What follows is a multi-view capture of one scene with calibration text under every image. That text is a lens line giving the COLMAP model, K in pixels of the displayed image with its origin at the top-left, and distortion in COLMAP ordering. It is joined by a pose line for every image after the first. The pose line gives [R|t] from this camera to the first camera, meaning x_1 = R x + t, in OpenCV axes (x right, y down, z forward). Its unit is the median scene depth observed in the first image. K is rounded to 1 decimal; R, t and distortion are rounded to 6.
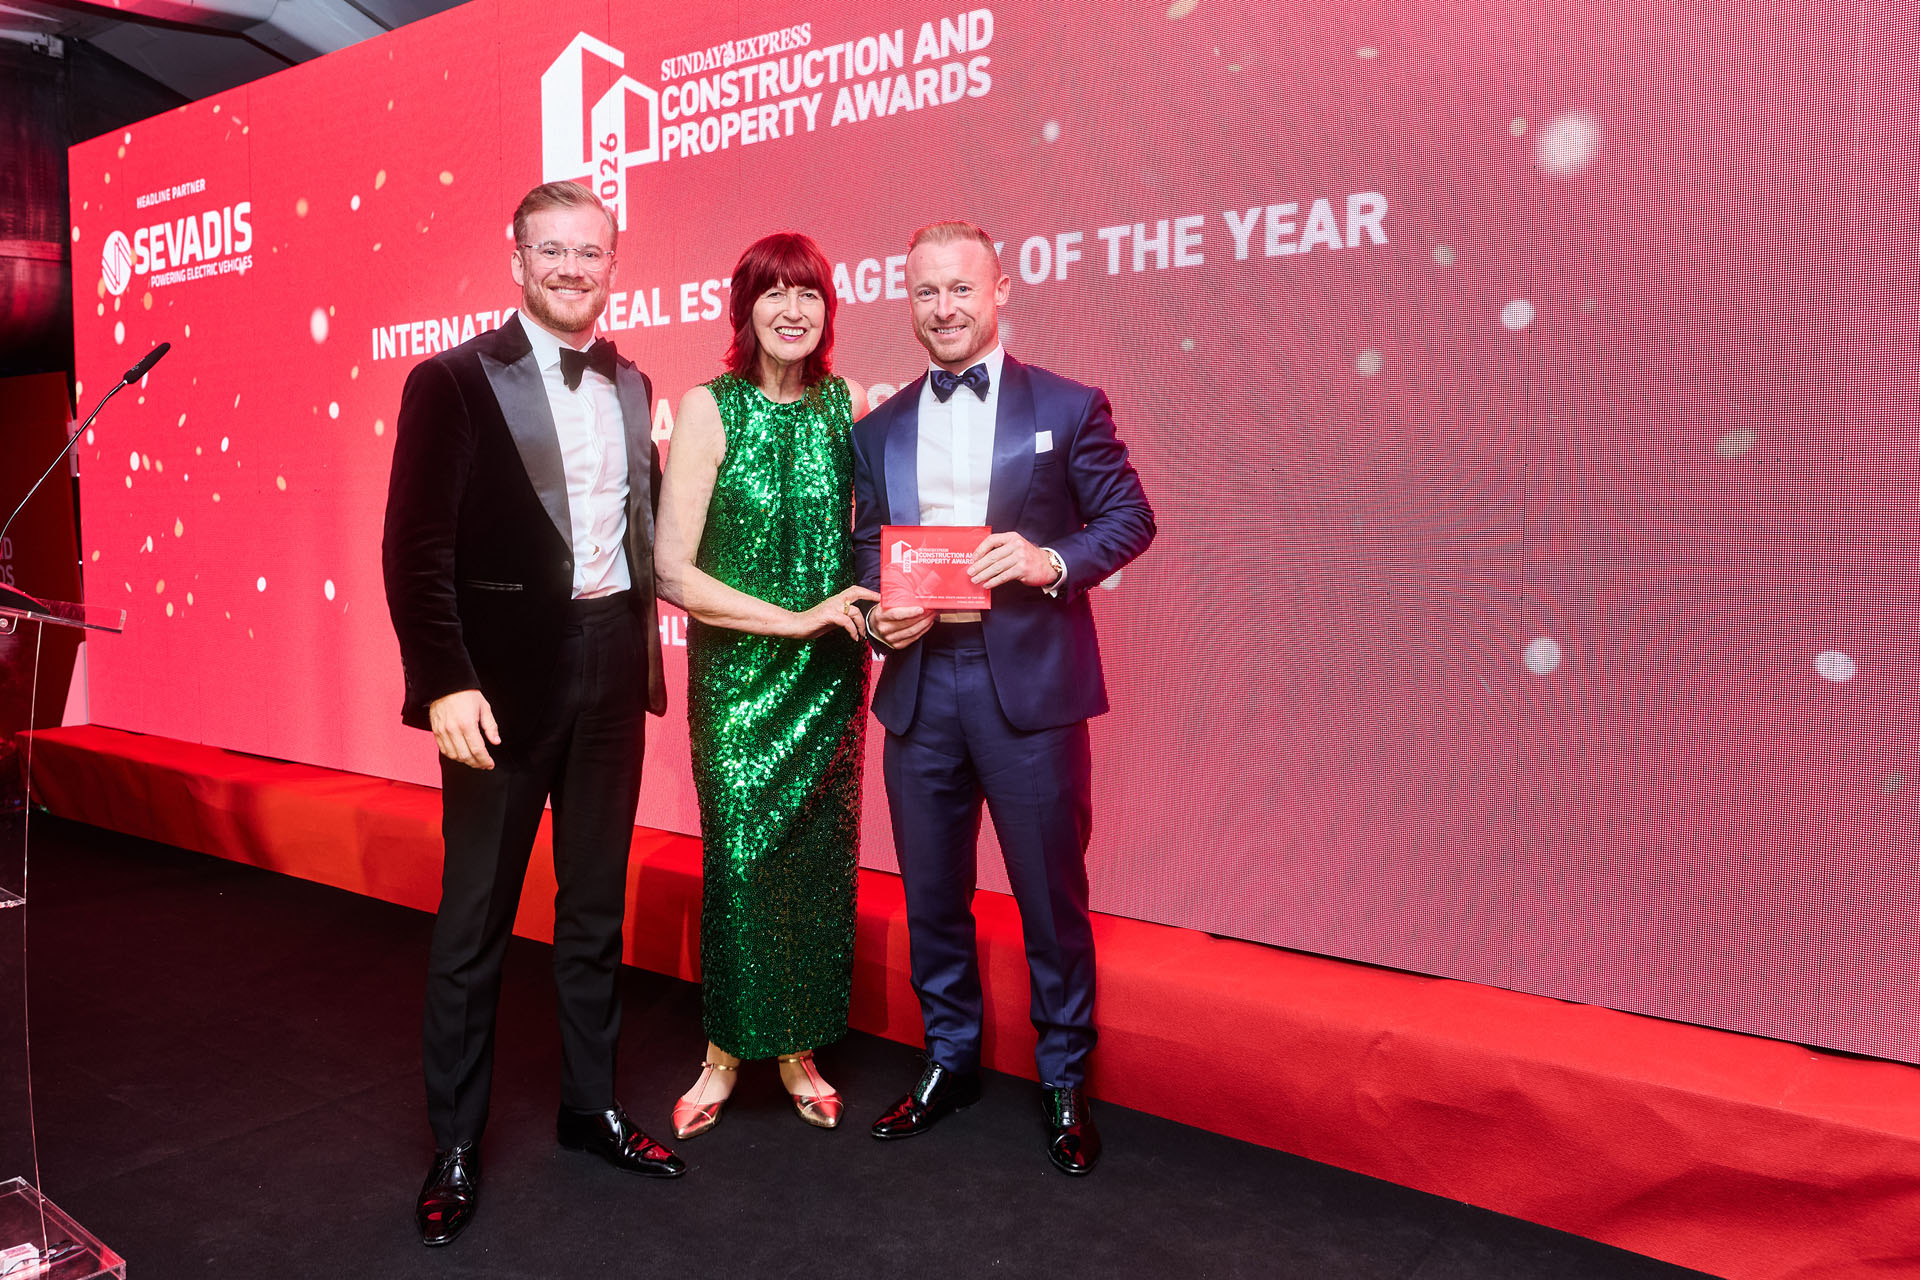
lens RADIAL K [[1309.1, 0, 874.5], [0, 1309.1, 622.2], [0, 0, 1]] dist [-0.010264, 0.004072]
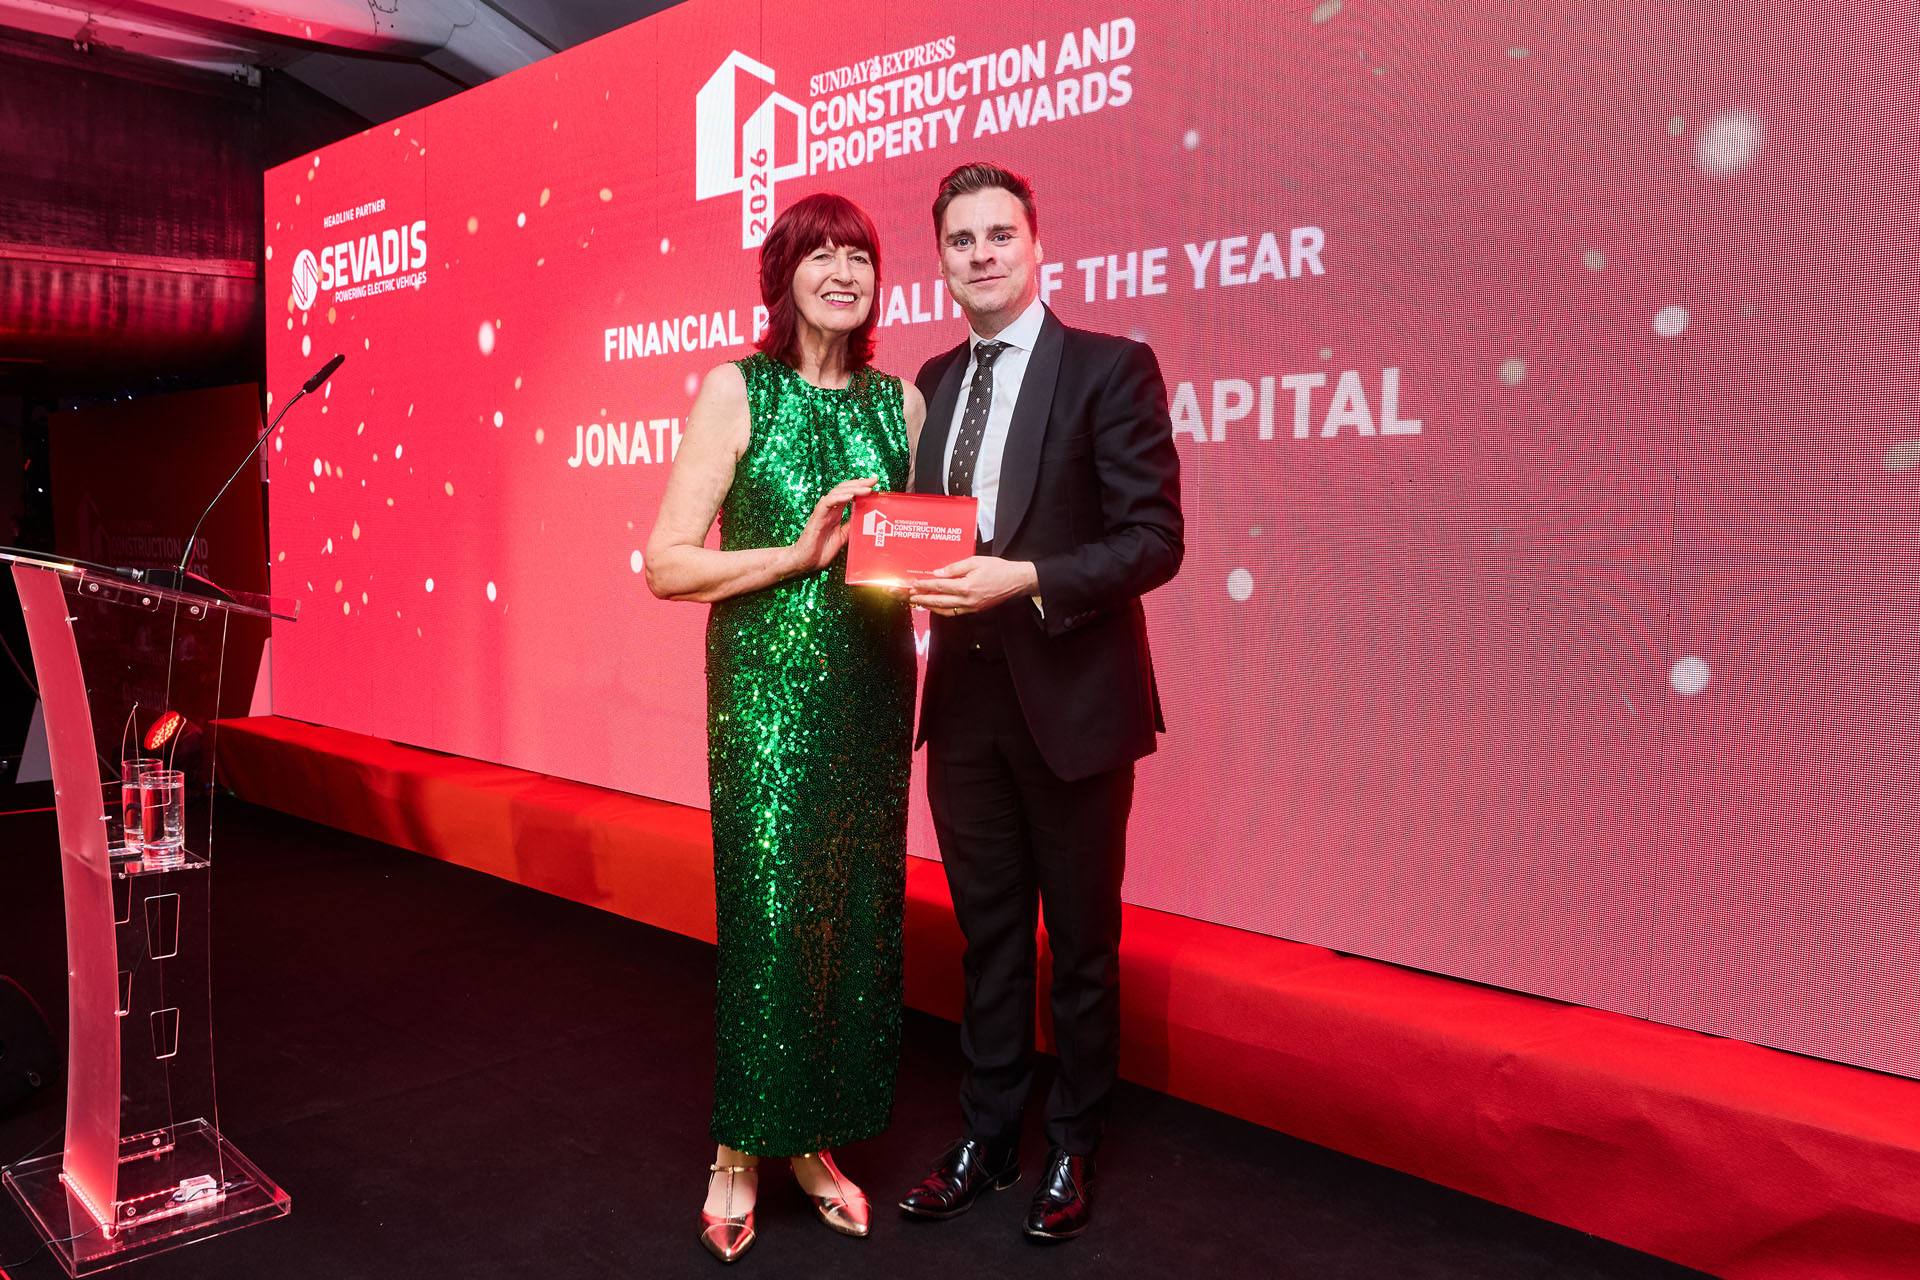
lens RADIAL K [[1344.2, 0, 889.5], [0, 1344.2, 642.4], [0, 0, 1]] dist [-0.016578, 0.008684]
pose [[0.993309, 0.019044, -0.113905, 0.026764], [-0.018502, 0.999812, 0.005808, 0.004840], [0.113994, -0.003662, 0.993475, -0.035679]]
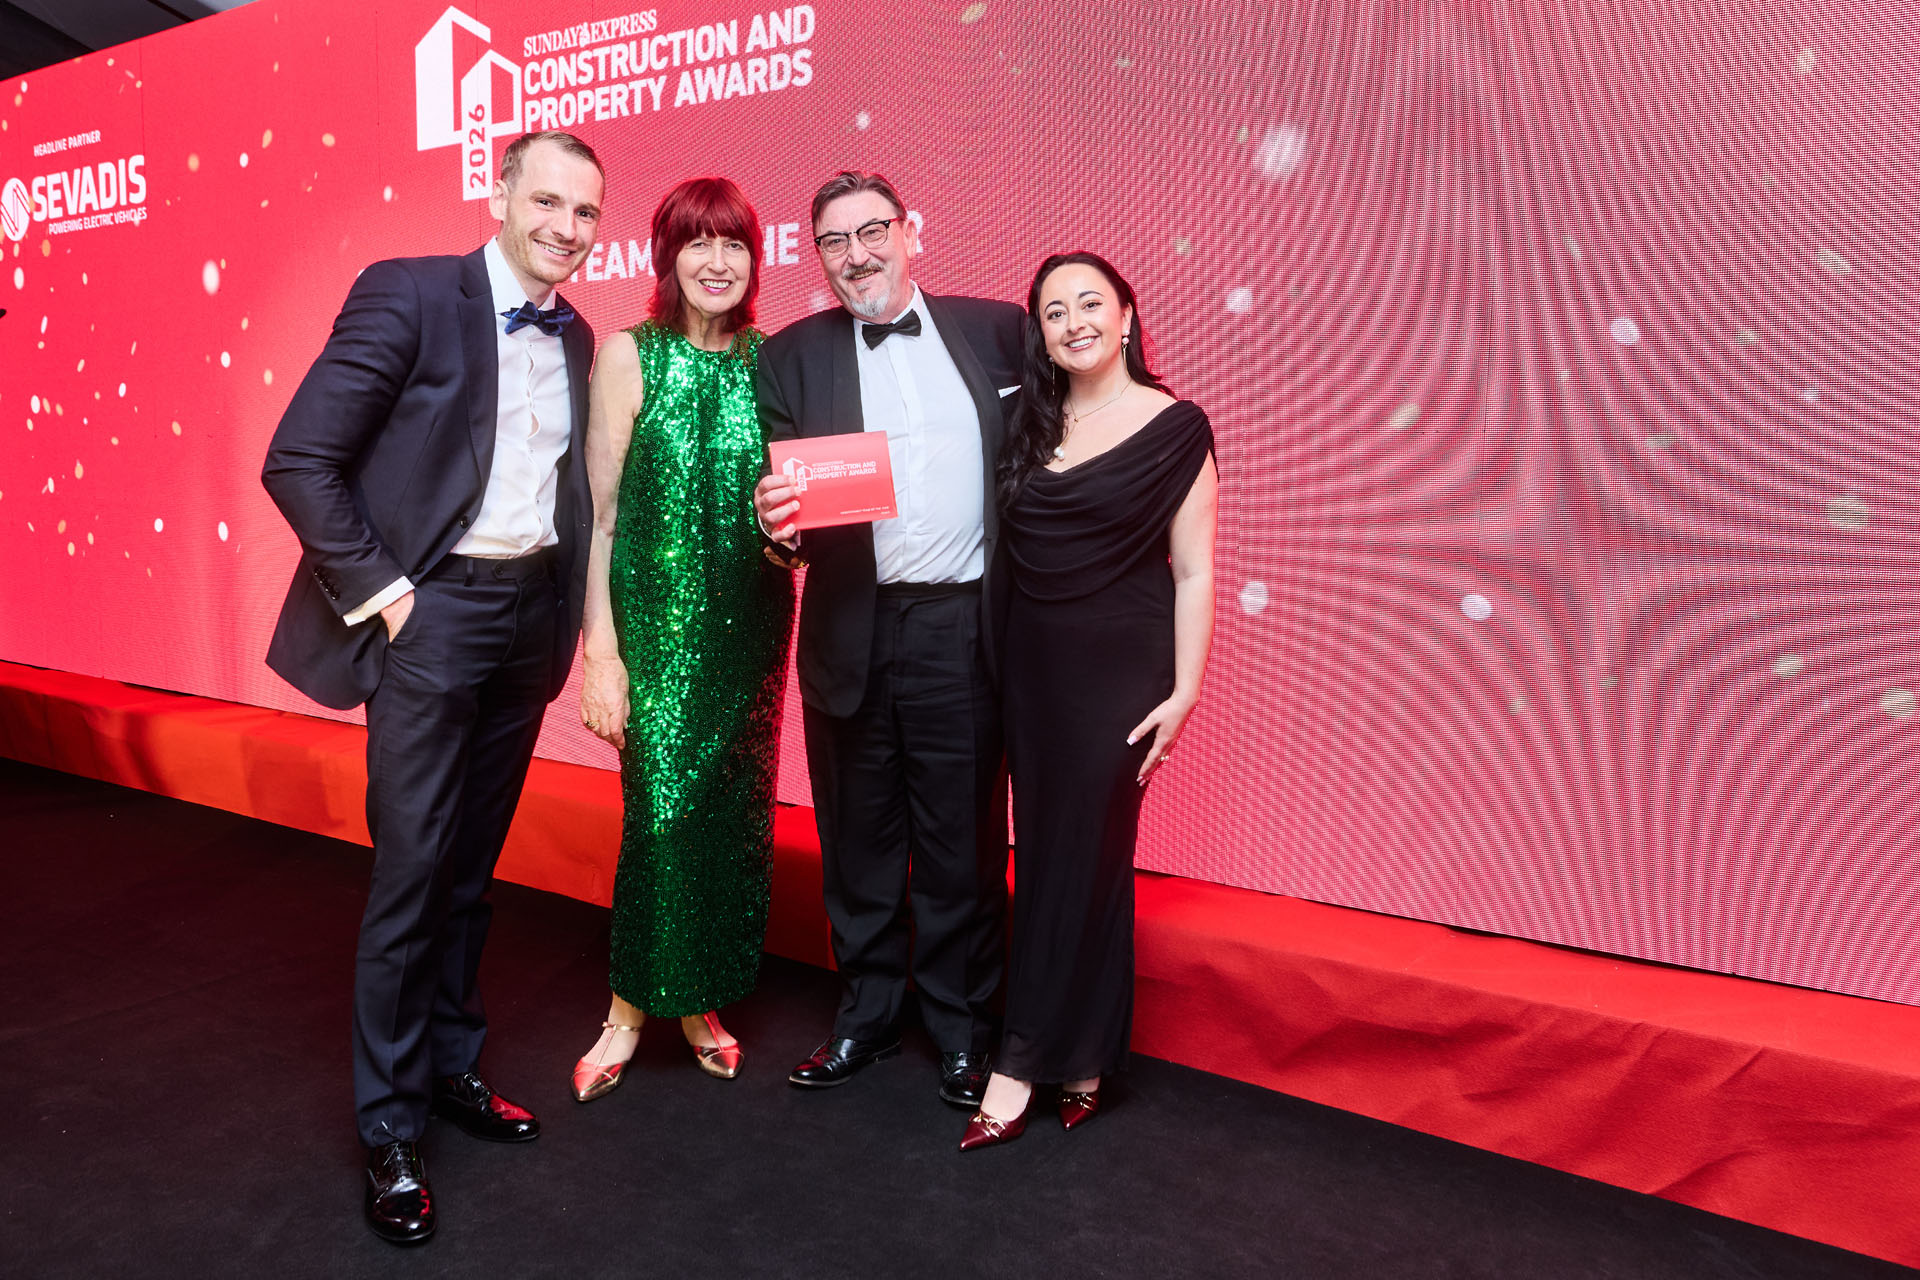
lens RADIAL K [[1309.1, 0, 945.9], [0, 1309.1, 612.9], [0, 0, 1]] dist [-0.010264, 0.004072]
pose [[0.998073, 0.006200, 0.061740, 0.121965], [-0.008129, 0.999485, 0.031031, 0.004488], [-0.061516, -0.031473, 0.997610, -0.104297]]
